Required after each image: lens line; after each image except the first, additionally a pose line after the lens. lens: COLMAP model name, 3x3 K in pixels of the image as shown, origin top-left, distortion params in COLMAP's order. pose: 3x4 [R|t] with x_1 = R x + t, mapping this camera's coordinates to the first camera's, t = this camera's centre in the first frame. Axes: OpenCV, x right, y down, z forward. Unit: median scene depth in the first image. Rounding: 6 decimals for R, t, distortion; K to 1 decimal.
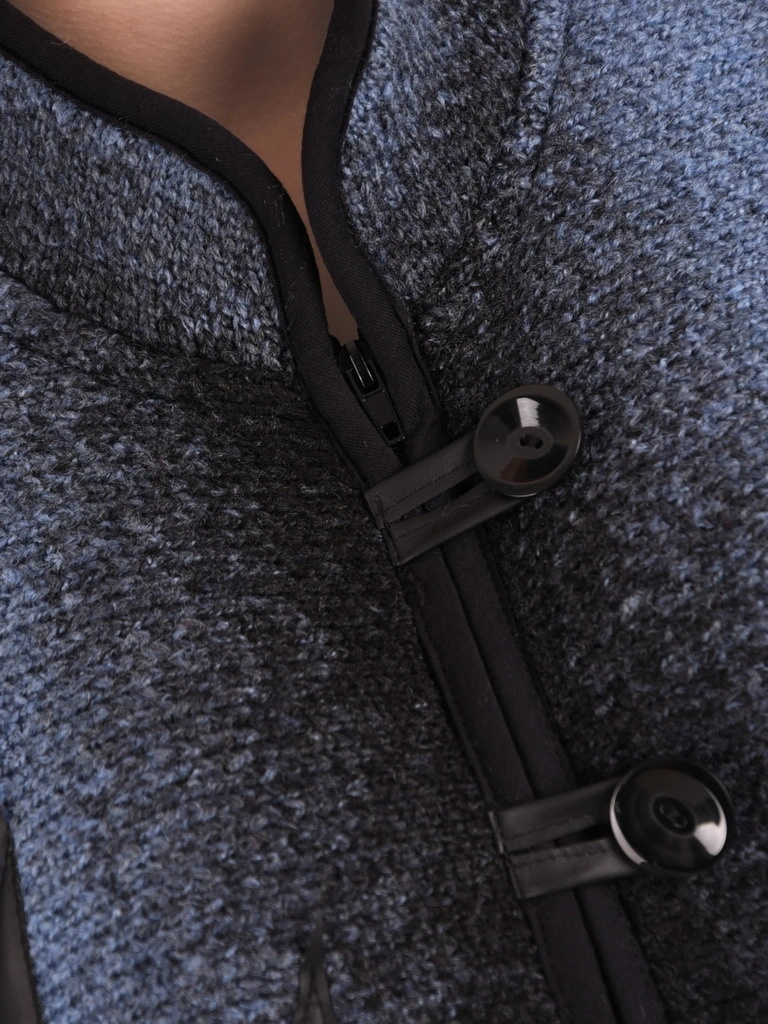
lens RADIAL K [[4670.0, 0, 384.0], [0, 4670.0, 512.0], [0, 0, 1]] dist [0.353074, -76.290140]
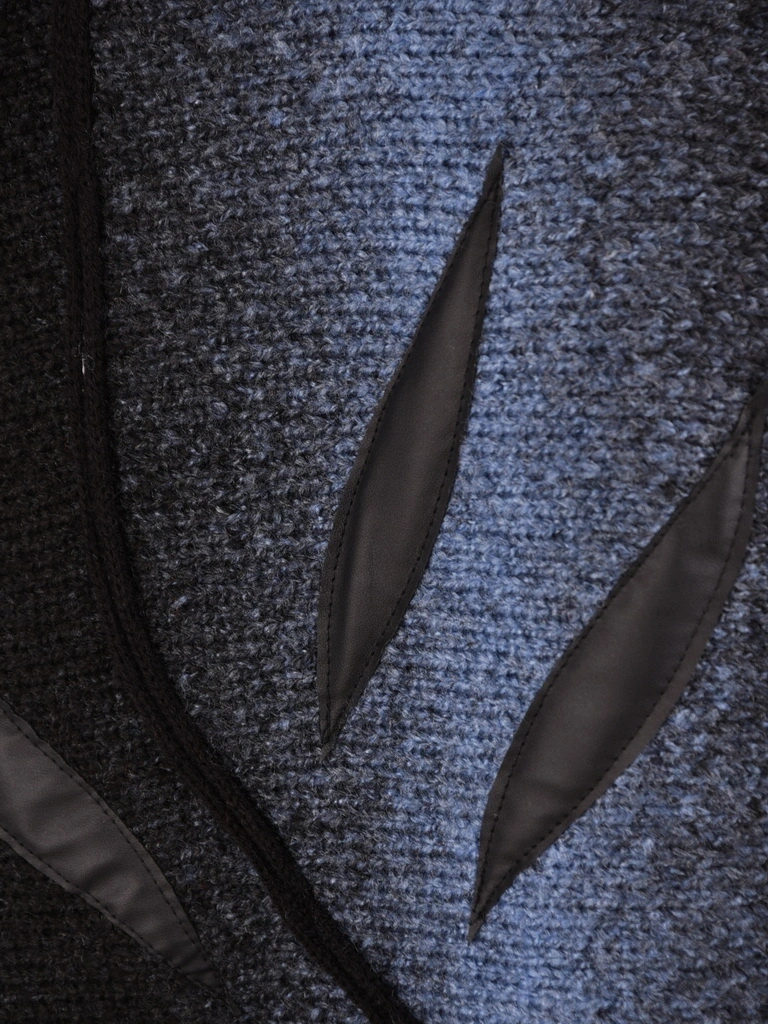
lens RADIAL K [[4643.3, 0, 384.0], [0, 4643.3, 512.0], [0, 0, 1]] dist [0.312477, 75.773223]
pose [[0.936180, 0.337468, -0.098397, 0.026371], [-0.323463, 0.936604, 0.134703, 0.001095], [0.137617, -0.094278, 0.985988, -0.121643]]
